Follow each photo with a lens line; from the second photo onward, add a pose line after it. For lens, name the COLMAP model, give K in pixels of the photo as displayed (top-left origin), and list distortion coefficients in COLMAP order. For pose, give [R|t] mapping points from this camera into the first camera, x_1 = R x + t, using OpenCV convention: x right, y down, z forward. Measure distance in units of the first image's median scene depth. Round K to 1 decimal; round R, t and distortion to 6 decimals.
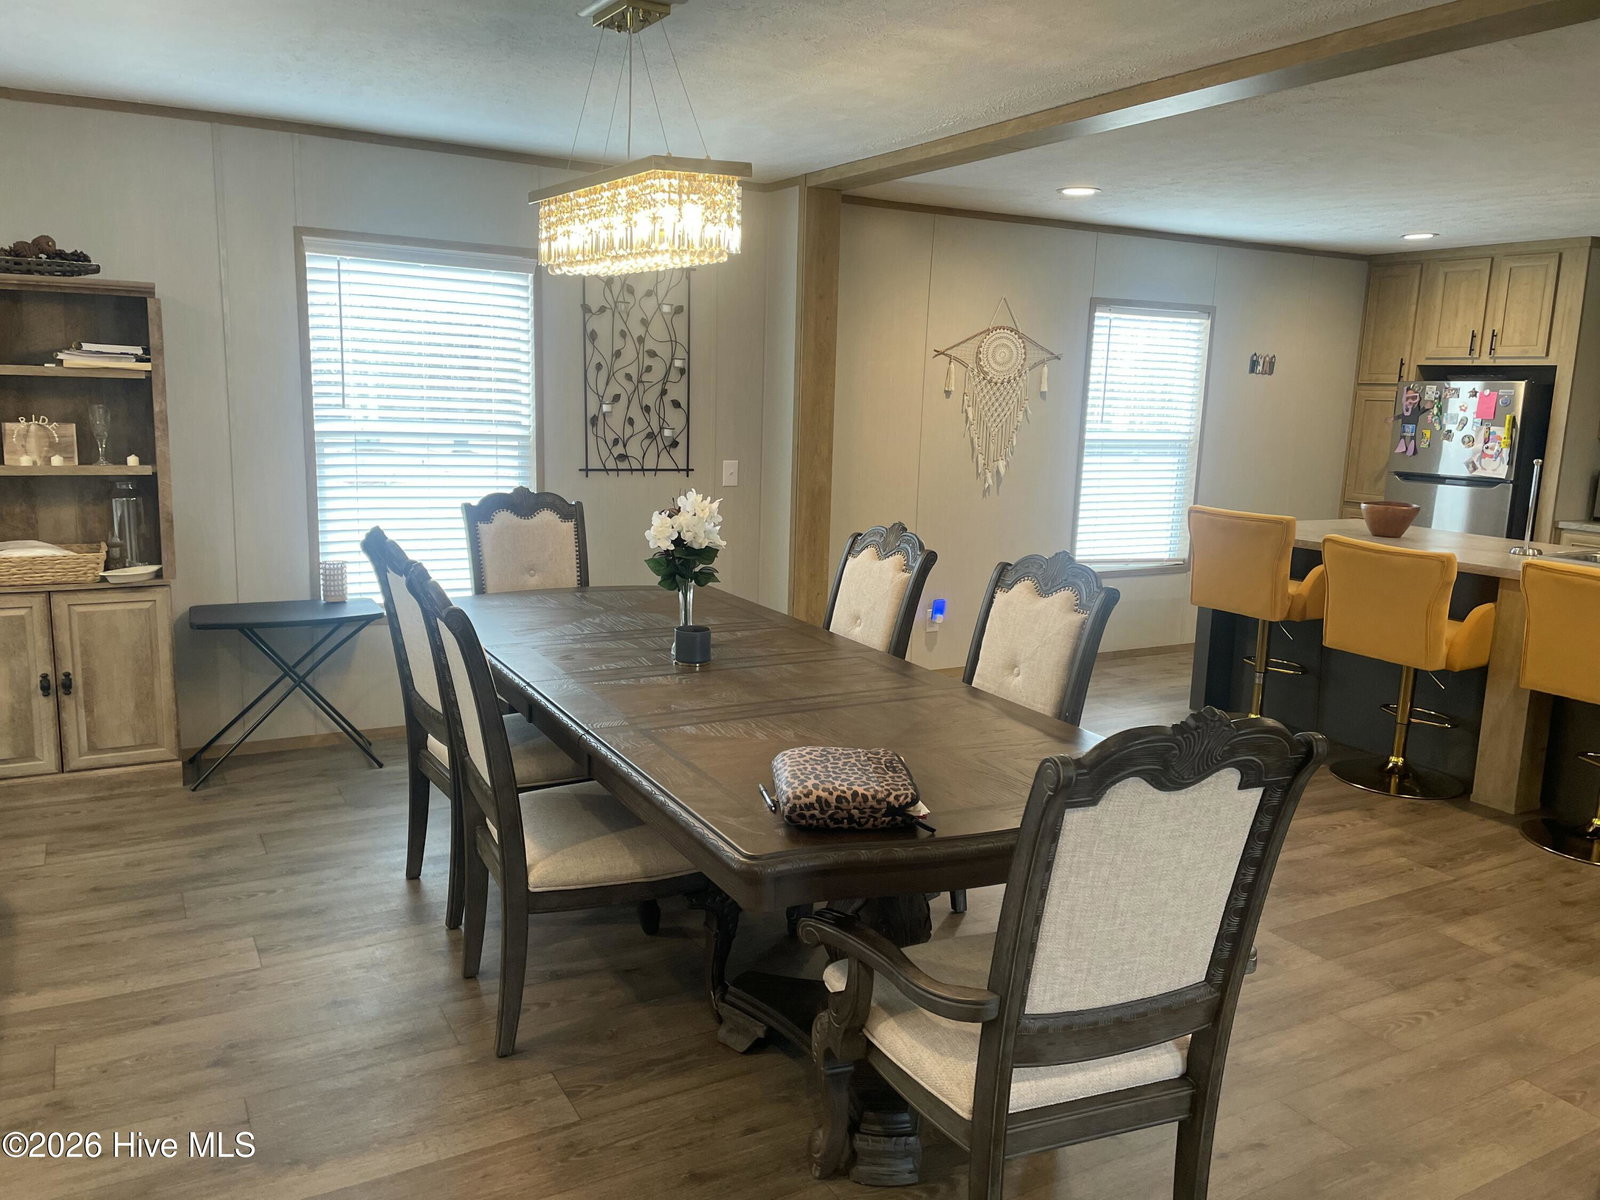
lens RADIAL K [[1217.0, 0, 805.6], [0, 1217.0, 590.7], [0, 0, 1]] dist [0.112594, -0.130710]
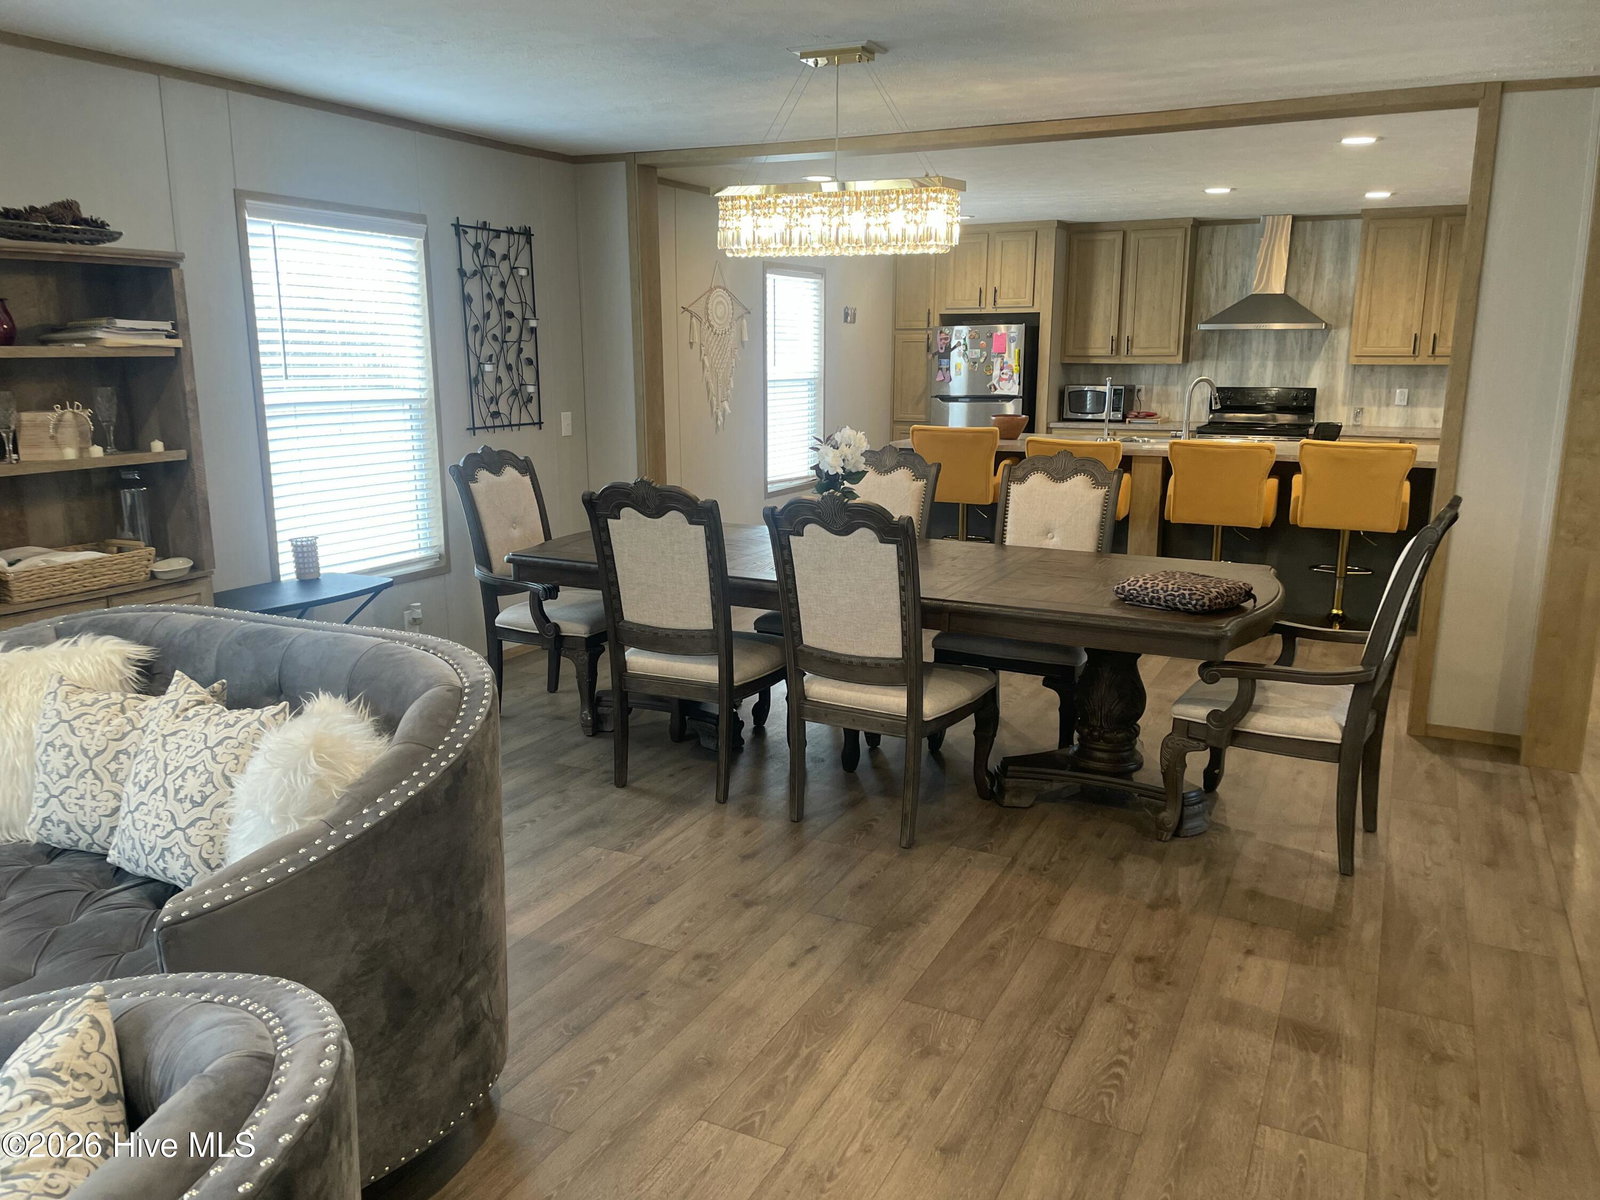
lens RADIAL K [[1217.0, 0, 805.6], [0, 1217.0, 590.7], [0, 0, 1]] dist [0.112594, -0.130710]
pose [[0.823008, -0.143629, 0.549572, -0.542110], [0.119484, 0.989632, 0.079704, -0.011693], [-0.555321, 0.000068, 0.831636, -0.027903]]
